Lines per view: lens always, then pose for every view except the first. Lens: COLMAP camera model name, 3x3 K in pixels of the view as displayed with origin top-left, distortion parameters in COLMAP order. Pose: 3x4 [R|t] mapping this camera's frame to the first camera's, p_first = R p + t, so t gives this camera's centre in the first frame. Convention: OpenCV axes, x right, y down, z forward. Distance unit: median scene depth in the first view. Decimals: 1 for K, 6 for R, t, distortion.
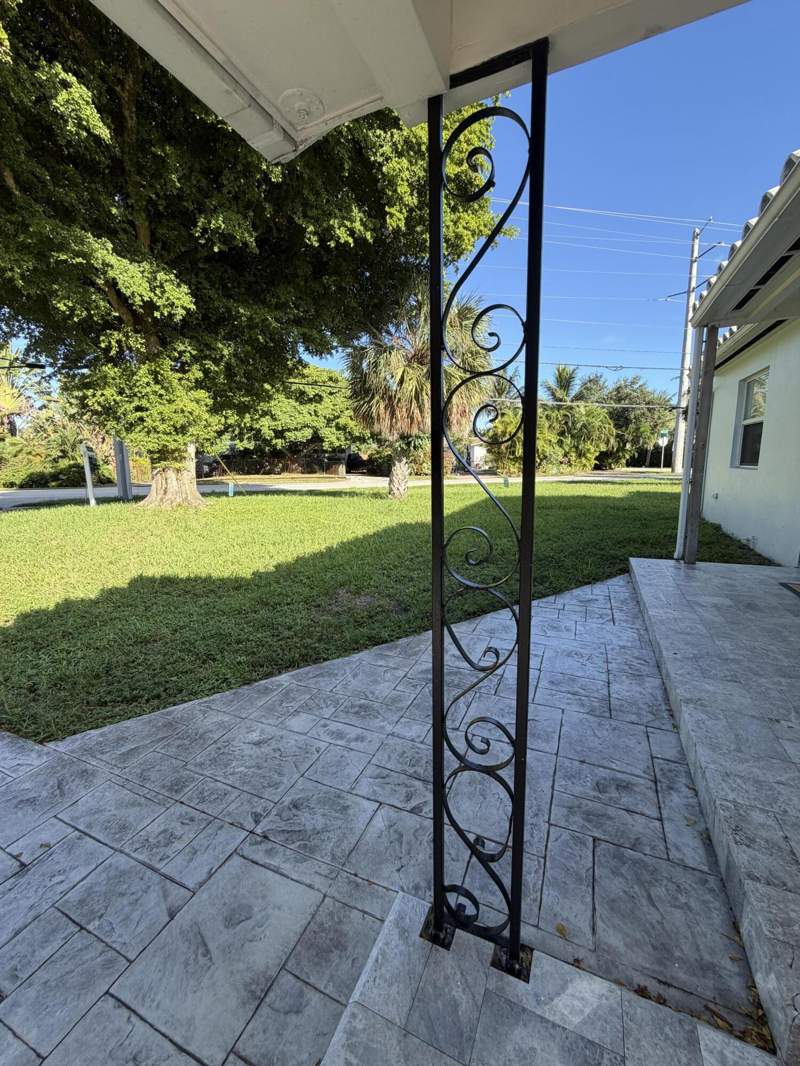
lens RADIAL K [[426.8, 0, 399.5], [0, 426.8, 531.5], [0, 0, 1]] dist [-0.000902, -0.000446]
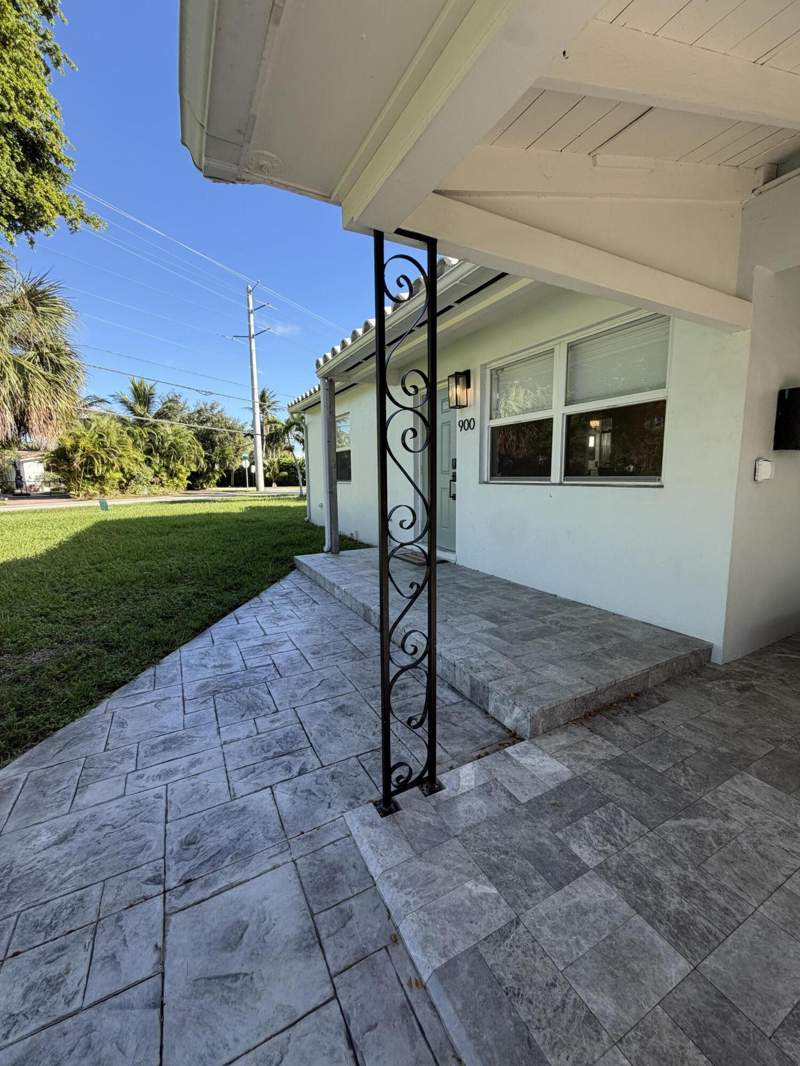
lens RADIAL K [[426.8, 0, 404.0], [0, 426.8, 531.6], [0, 0, 1]] dist [-0.000902, -0.000446]
pose [[0.605938, -0.094213, 0.789913, -0.219483], [0.131887, 0.991118, 0.017041, 0.012801], [-0.784503, 0.093853, 0.612982, 0.011289]]
